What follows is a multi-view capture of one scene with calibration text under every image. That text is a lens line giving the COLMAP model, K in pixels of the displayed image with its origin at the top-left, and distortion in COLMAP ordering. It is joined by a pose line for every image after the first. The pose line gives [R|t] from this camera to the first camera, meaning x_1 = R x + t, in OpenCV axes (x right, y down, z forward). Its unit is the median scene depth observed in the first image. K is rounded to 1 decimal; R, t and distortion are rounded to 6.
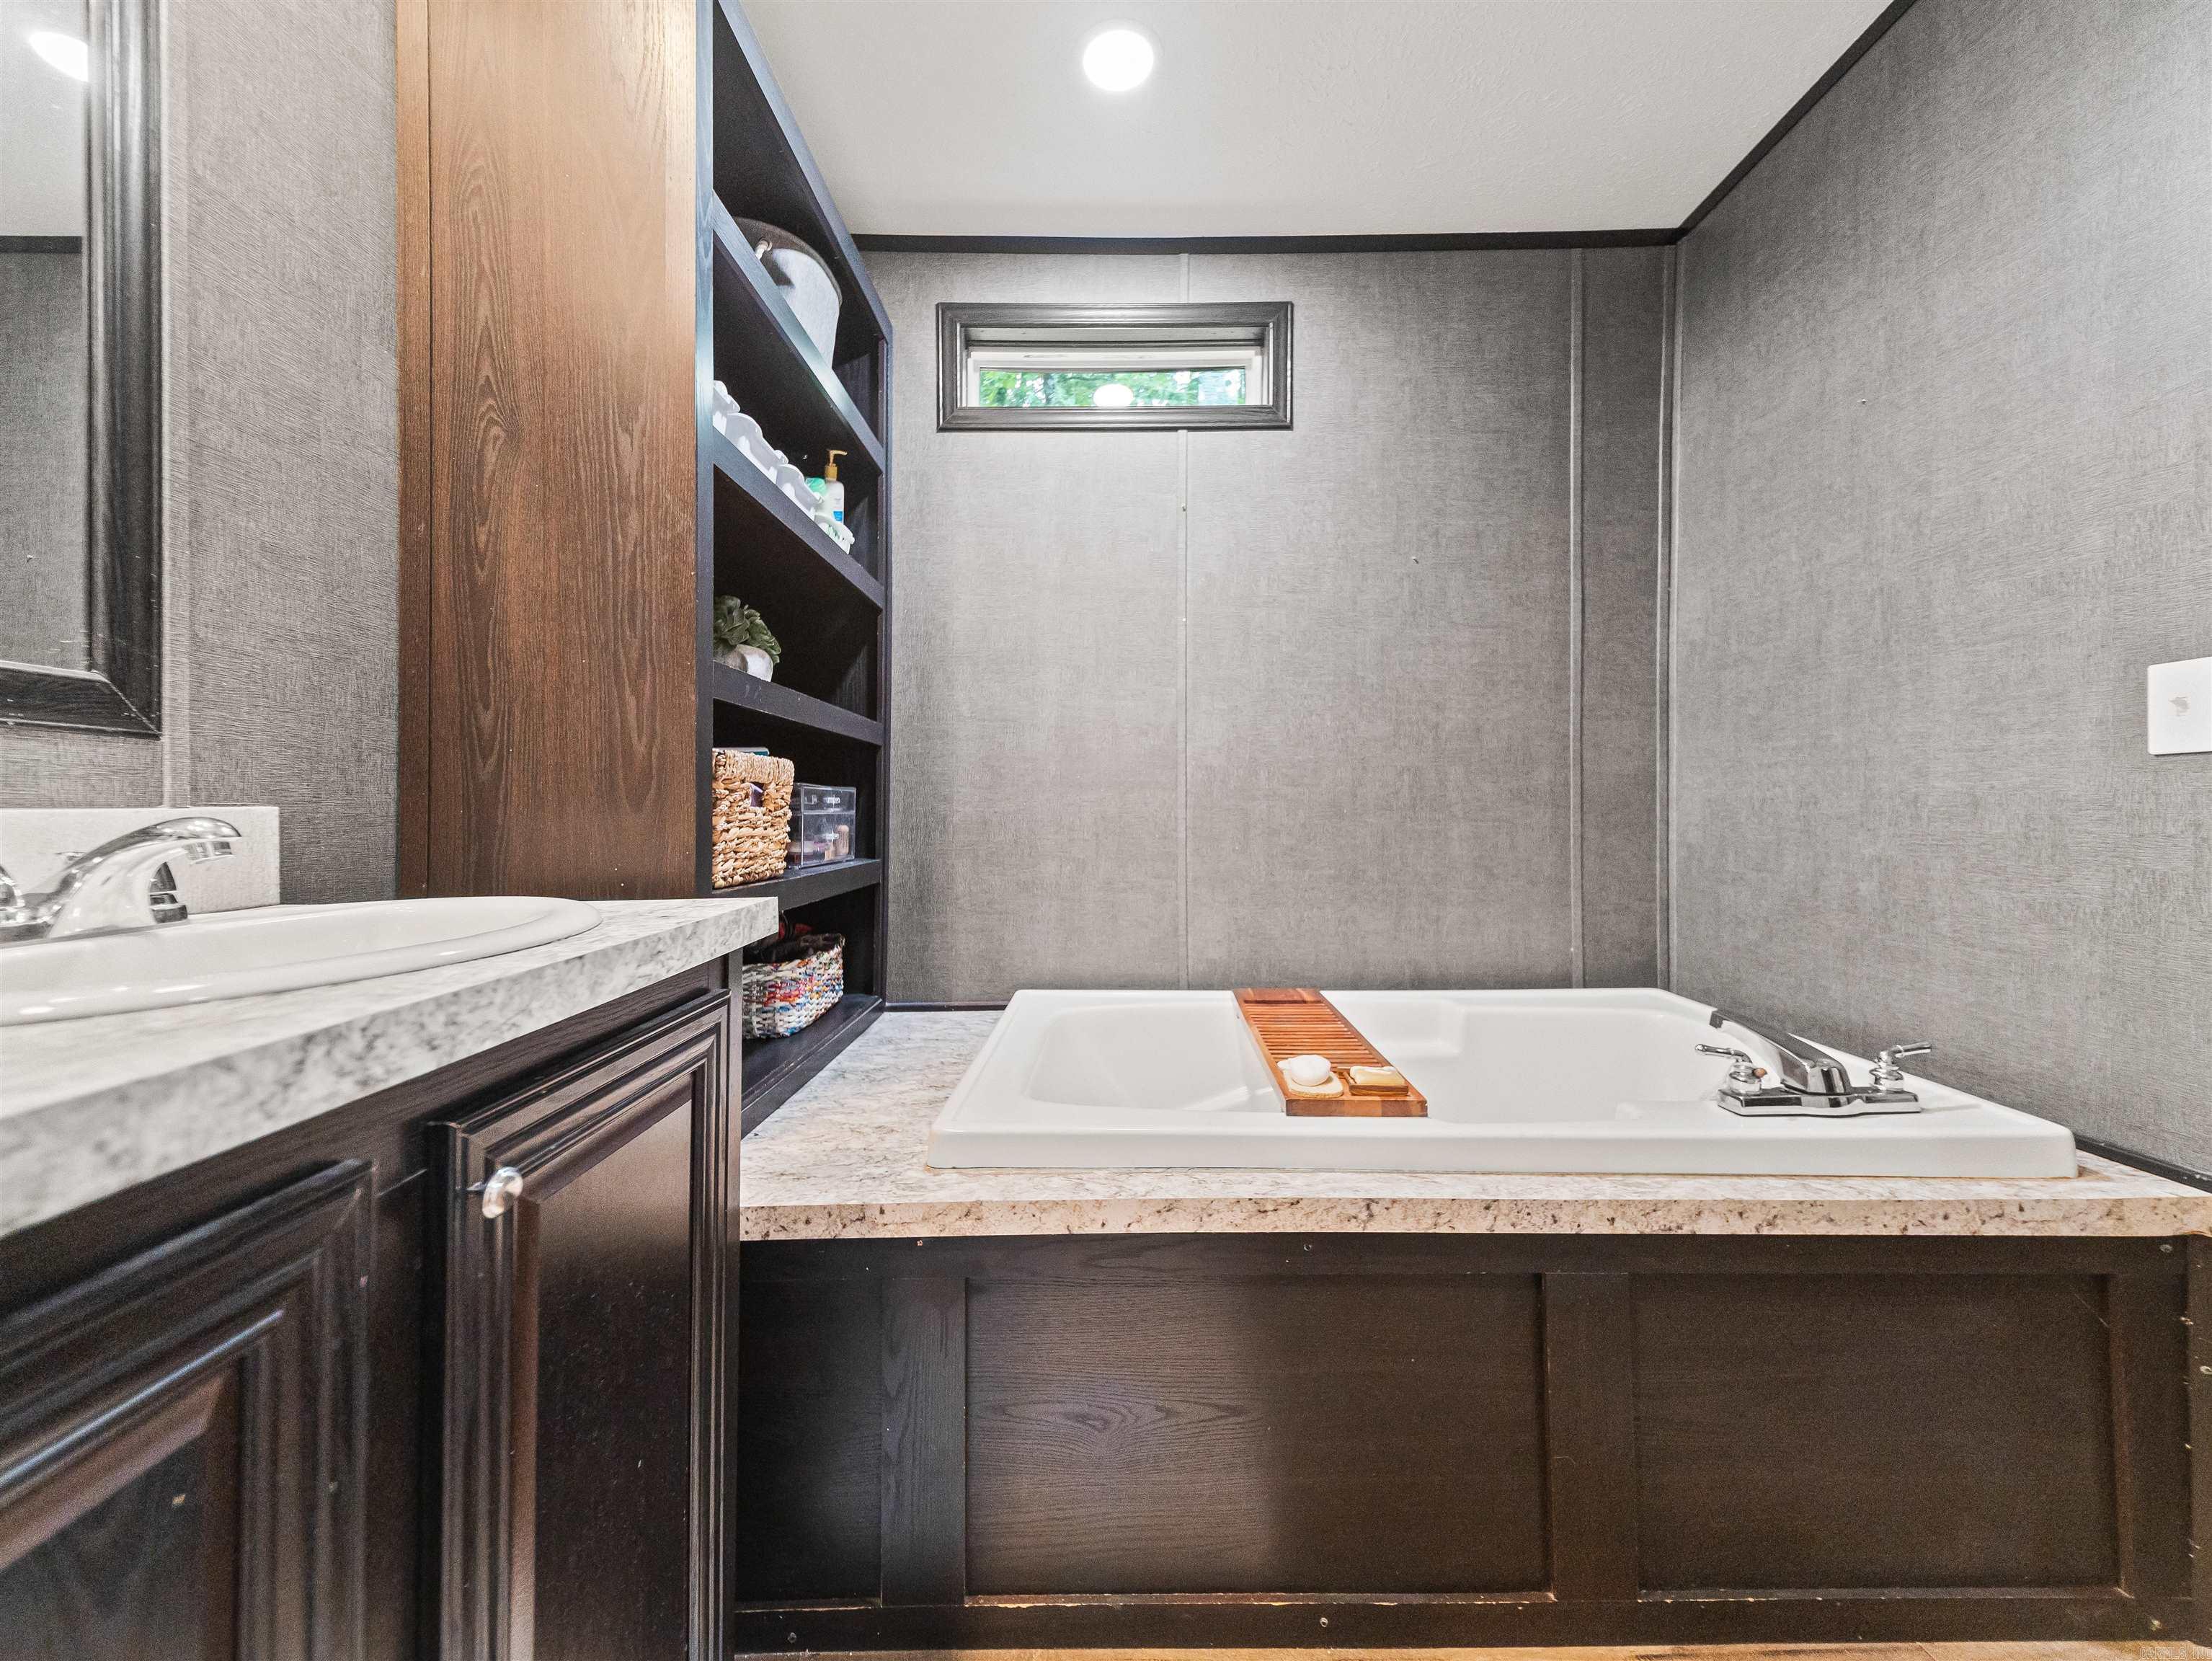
lens RADIAL K [[850.5, 0, 1106.0], [0, 850.5, 830.5], [0, 0, 1]] dist [0.030540, -0.011205]
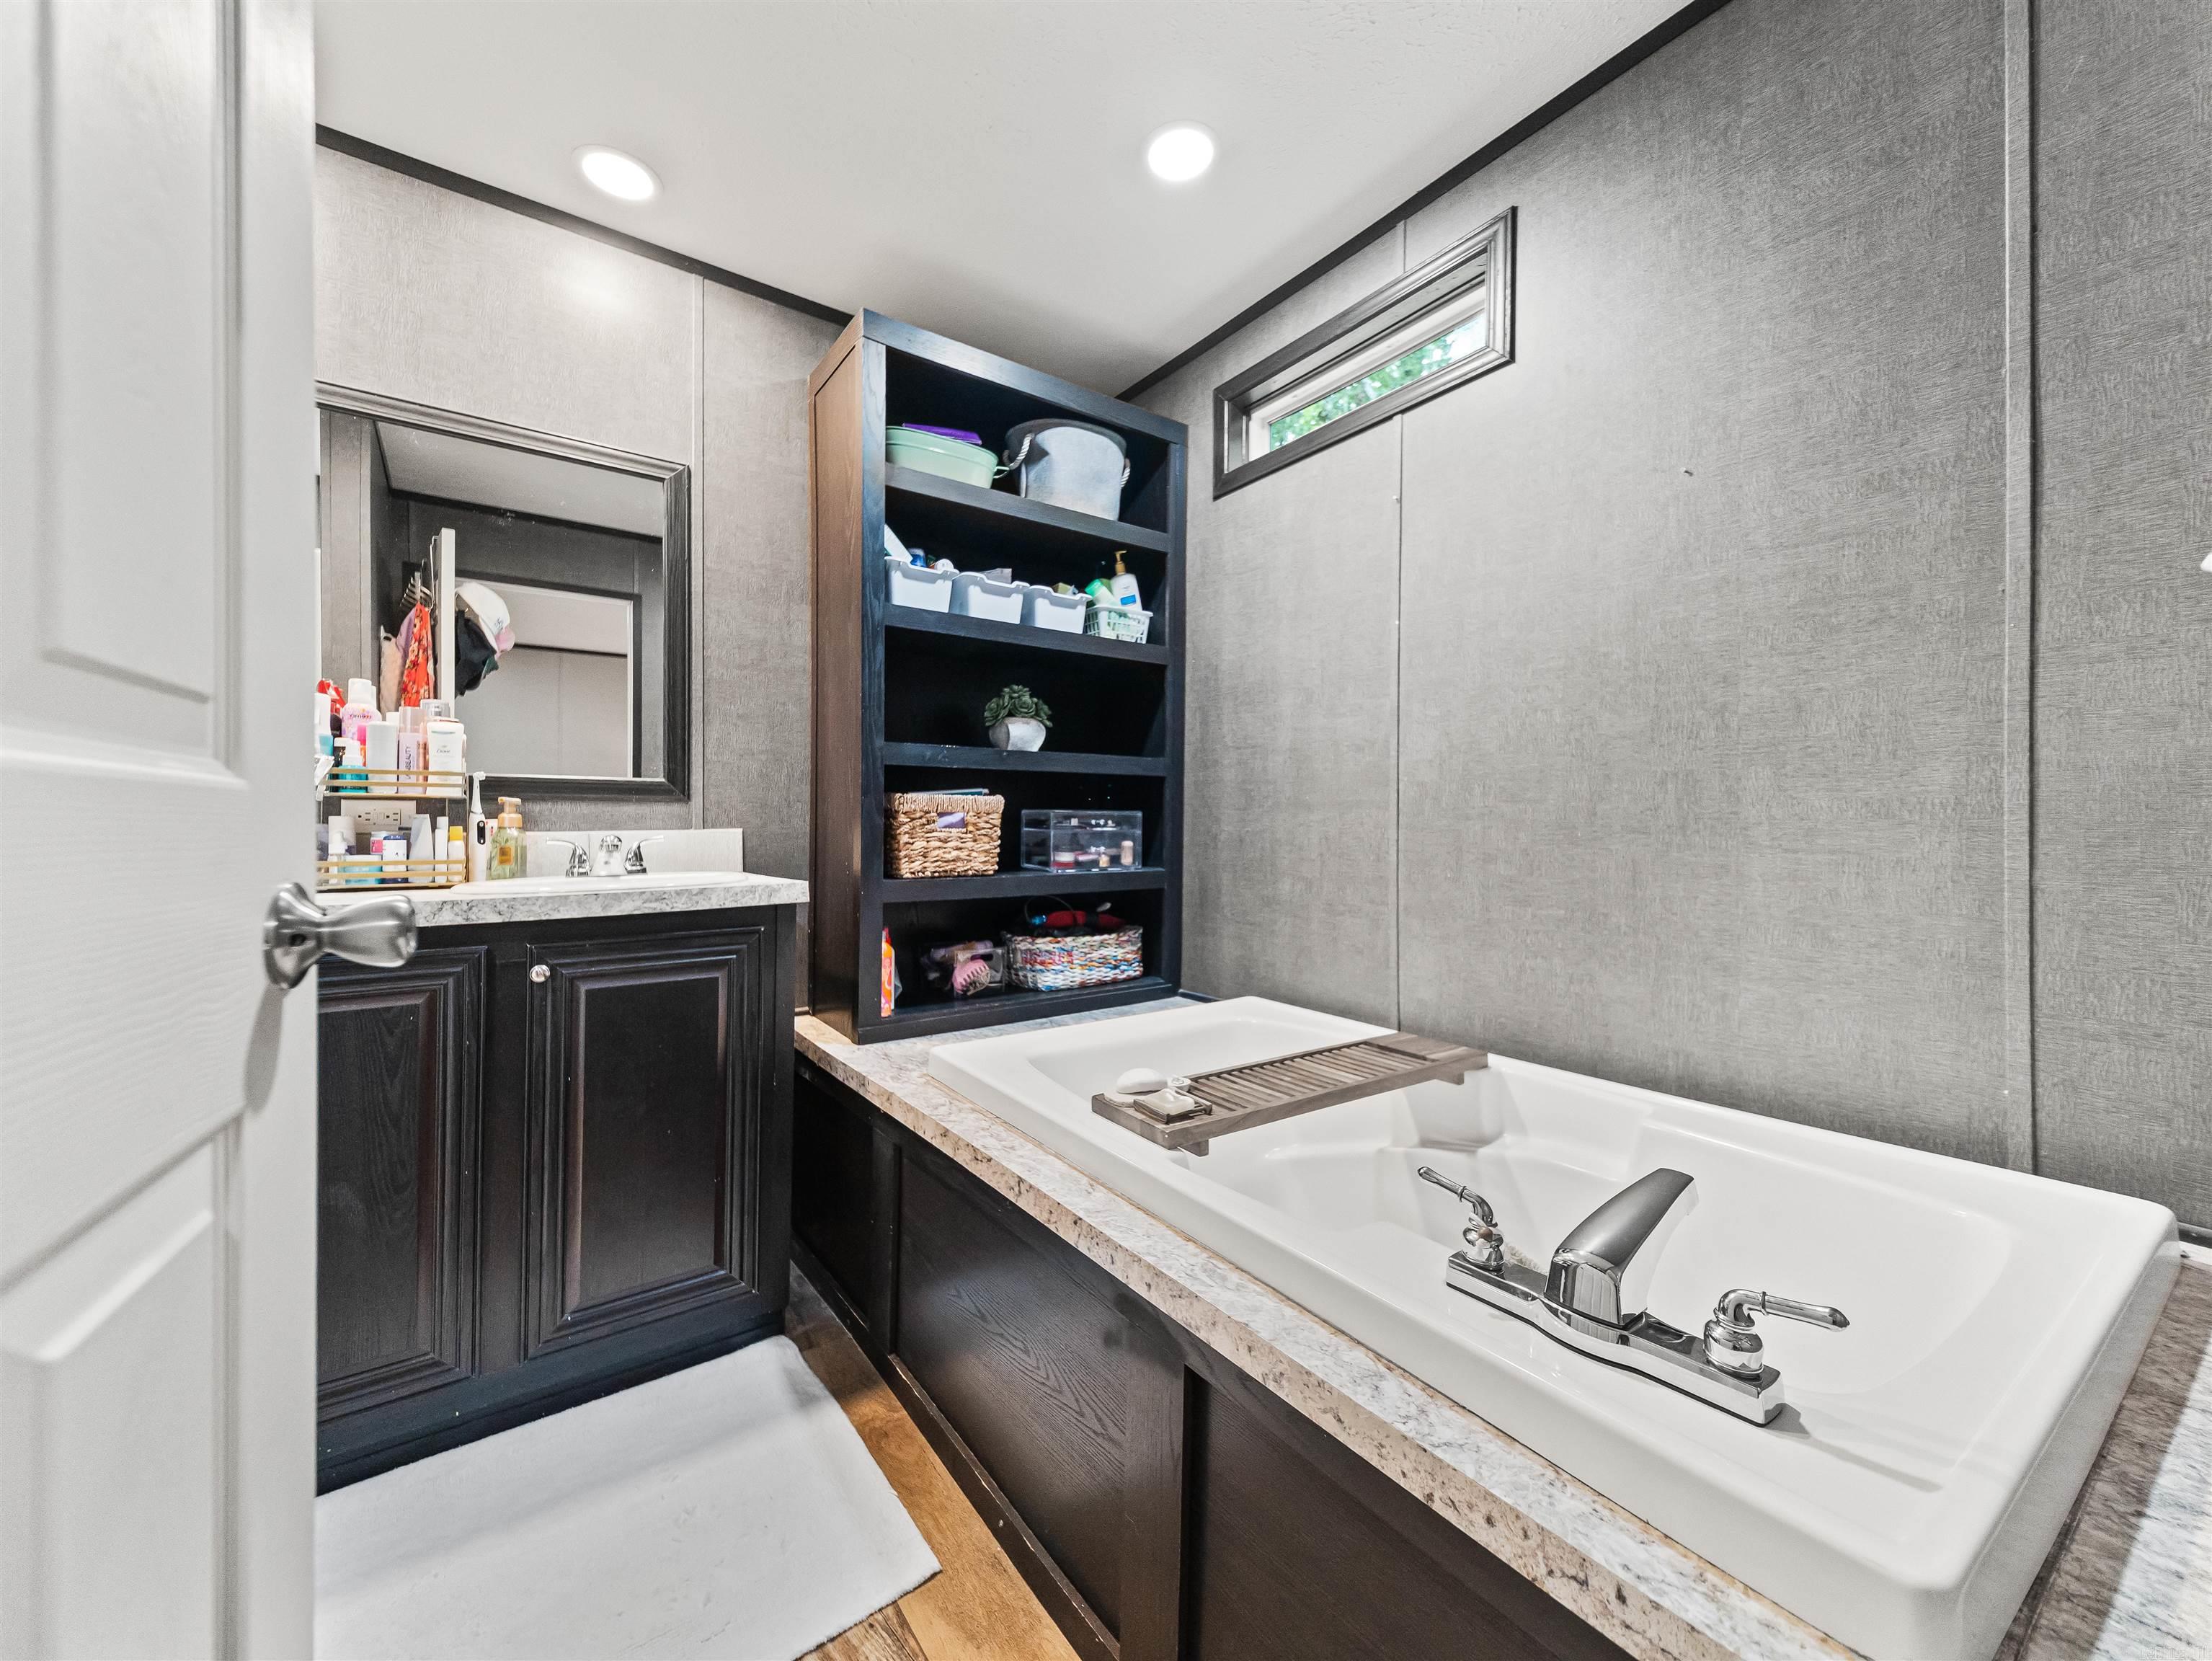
lens RADIAL K [[840.2, 0, 1095.7], [0, 840.2, 841.2], [0, 0, 1]] dist [0.031031, -0.010724]
pose [[0.587260, 0.017554, -0.809208, 0.642160], [-0.019002, 0.999788, 0.007898, -0.014261], [0.809175, 0.010738, 0.587469, 0.210694]]
